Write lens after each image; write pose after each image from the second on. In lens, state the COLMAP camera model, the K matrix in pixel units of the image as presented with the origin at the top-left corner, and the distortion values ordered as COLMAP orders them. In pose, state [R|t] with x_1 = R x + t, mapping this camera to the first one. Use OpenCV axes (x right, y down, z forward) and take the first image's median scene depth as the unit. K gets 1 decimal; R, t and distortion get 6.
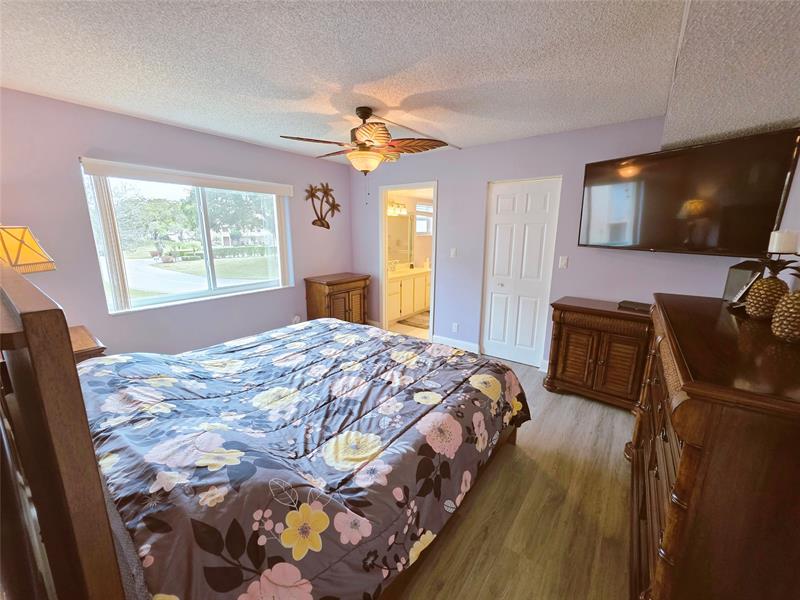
lens RADIAL K [[320.5, 0, 394.5], [0, 320.5, 300.3], [0, 0, 1]] dist [0.000601, 0.000186]
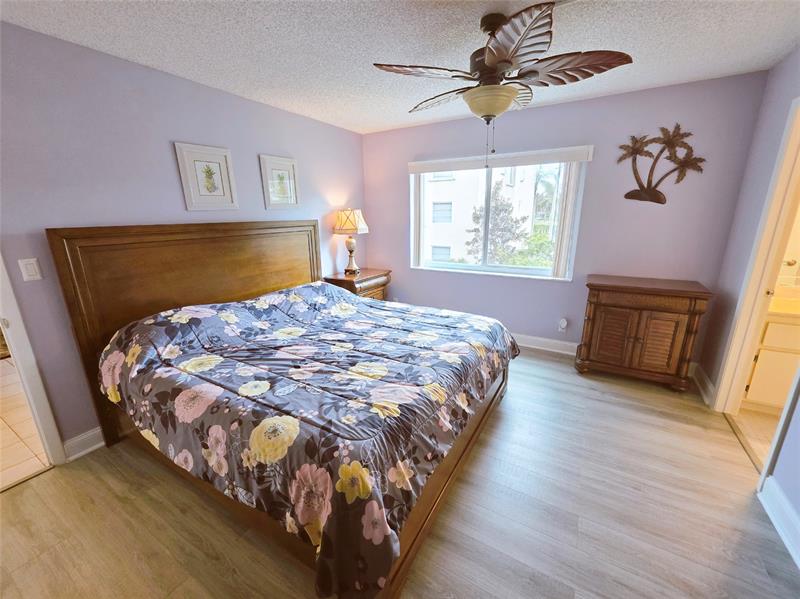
lens RADIAL K [[320.5, 0, 394.5], [0, 320.5, 299.8], [0, 0, 1]] dist [0.000601, 0.000186]
pose [[0.126568, 0.253408, -0.959044, 0.734350], [-0.199295, 0.953601, 0.225669, -0.175146], [0.971731, 0.162570, 0.171198, 0.886097]]
